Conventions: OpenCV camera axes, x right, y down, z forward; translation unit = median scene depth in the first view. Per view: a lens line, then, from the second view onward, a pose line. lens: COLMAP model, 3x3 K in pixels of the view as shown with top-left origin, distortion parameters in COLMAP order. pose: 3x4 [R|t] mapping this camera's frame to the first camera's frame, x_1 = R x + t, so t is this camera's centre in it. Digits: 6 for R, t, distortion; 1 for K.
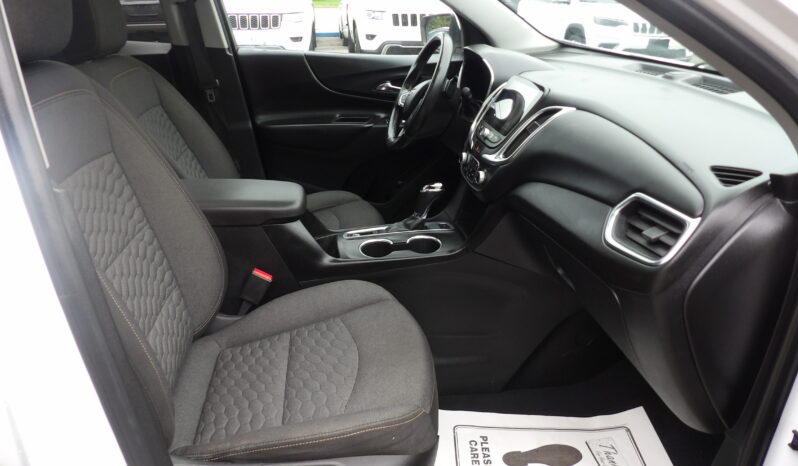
lens RADIAL K [[581.8, 0, 399.7], [0, 581.8, 233.9], [0, 0, 1]] dist [-0.041222, 0.059602]
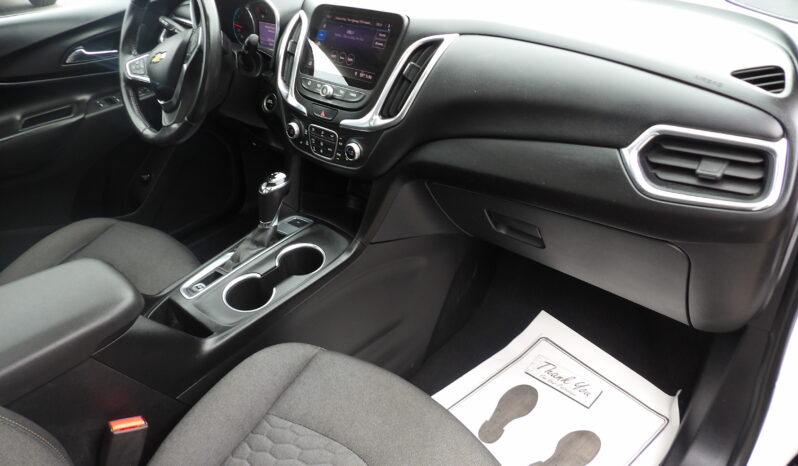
lens RADIAL K [[581.8, 0, 393.0], [0, 581.8, 235.5], [0, 0, 1]] dist [-0.041222, 0.059602]
pose [[0.779219, -0.389149, 0.491306, -0.238332], [0.312083, 0.920711, 0.234299, -0.161298], [-0.543528, -0.029242, 0.838882, 0.344514]]
